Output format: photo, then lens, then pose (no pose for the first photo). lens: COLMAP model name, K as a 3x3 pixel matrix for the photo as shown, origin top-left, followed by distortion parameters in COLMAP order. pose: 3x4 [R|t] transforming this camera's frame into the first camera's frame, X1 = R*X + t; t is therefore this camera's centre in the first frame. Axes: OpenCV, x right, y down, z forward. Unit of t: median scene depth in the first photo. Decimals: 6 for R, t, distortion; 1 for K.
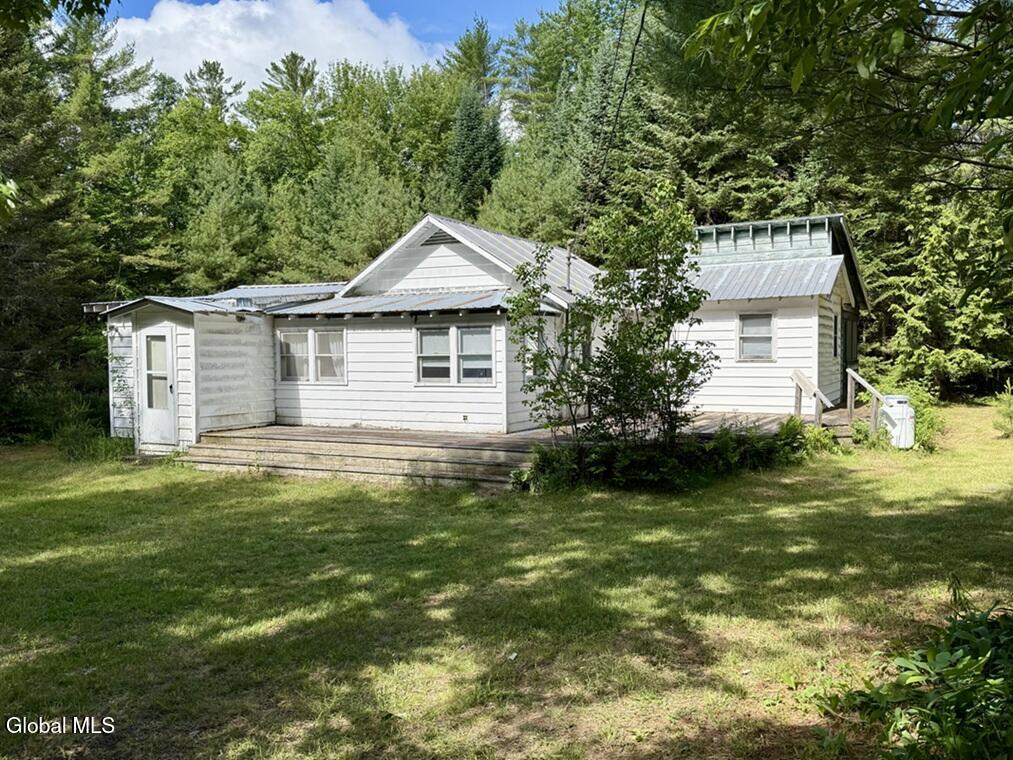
lens RADIAL K [[858.2, 0, 507.1], [0, 858.2, 387.0], [0, 0, 1]] dist [0.037643, -0.018502]
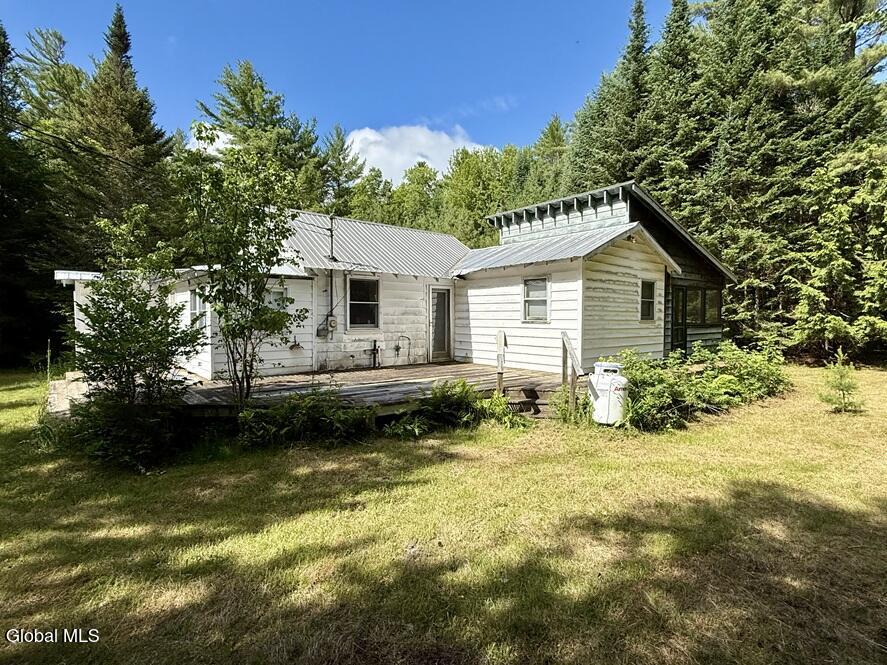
lens RADIAL K [[454.6, 0, 443.8], [0, 454.6, 328.7], [0, 0, 1]] dist [0.007114, 0.001609]
pose [[0.923121, 0.023525, -0.383790, 0.259911], [-0.028394, 0.999572, -0.007026, -0.009573], [0.383461, 0.017383, 0.923394, 0.274710]]
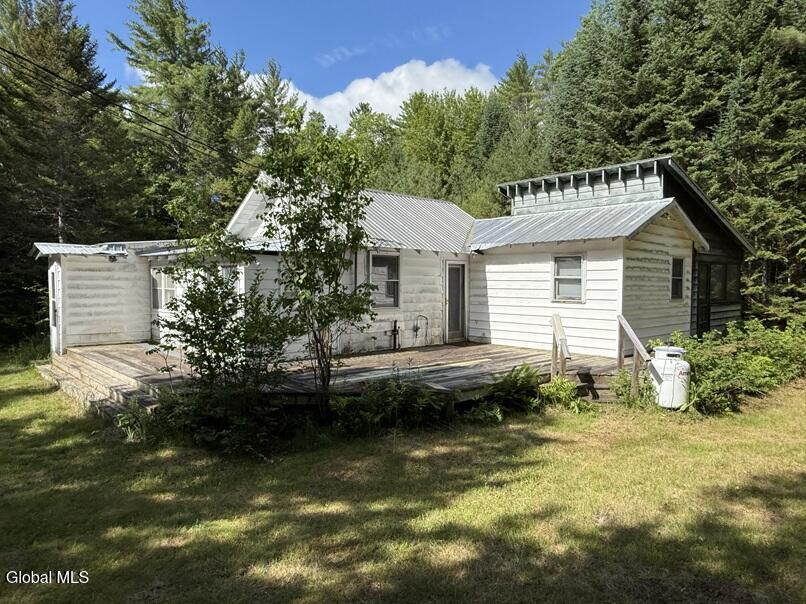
lens RADIAL K [[536.3, 0, 401.7], [0, 536.3, 302.0], [0, 0, 1]] dist [-0.004035, 0.009411]
pose [[0.940242, 0.028264, -0.339333, 0.206729], [-0.029516, 0.999563, 0.001472, -0.016198], [0.339226, 0.008632, 0.940665, 0.210395]]
